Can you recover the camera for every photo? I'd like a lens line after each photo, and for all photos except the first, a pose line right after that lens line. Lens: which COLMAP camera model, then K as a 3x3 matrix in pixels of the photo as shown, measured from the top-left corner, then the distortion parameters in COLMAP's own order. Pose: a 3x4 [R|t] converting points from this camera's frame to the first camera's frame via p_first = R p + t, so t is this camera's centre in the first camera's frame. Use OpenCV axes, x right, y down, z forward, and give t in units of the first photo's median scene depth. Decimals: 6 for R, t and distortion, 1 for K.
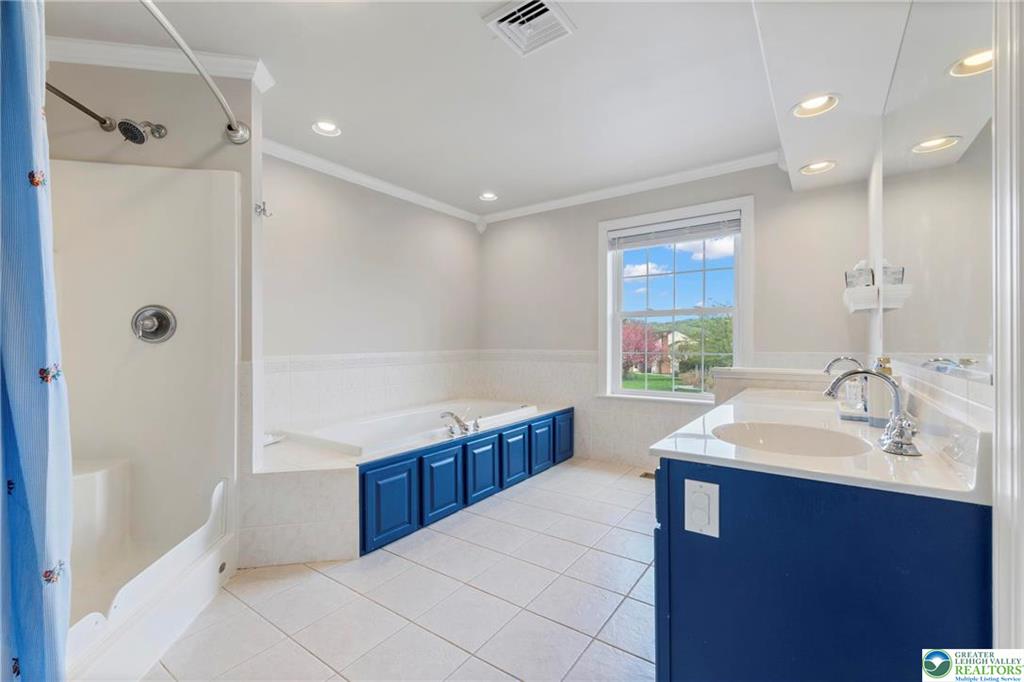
lens RADIAL K [[434.9, 0, 514.6], [0, 434.9, 341.2], [0, 0, 1]] dist [0.001623, 0.000181]
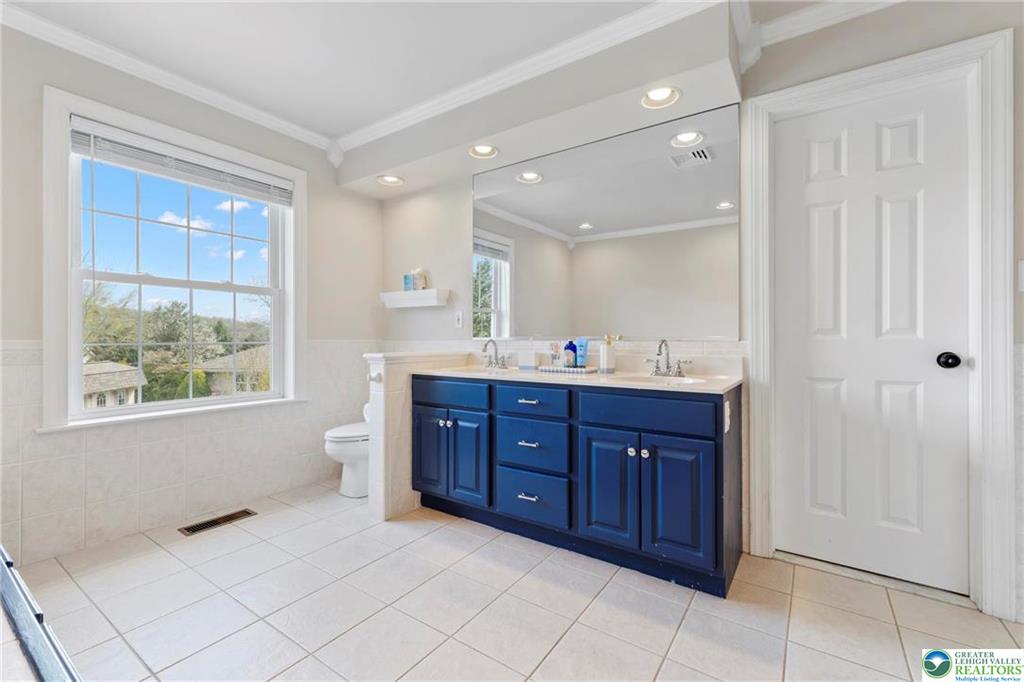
lens RADIAL K [[434.9, 0, 514.6], [0, 434.9, 341.2], [0, 0, 1]] dist [0.001623, 0.000181]
pose [[-0.018689, 0.000968, 0.999825, -0.384105], [-0.005770, 0.999983, -0.001076, 0.024472], [-0.999809, -0.005789, -0.018683, 0.569656]]
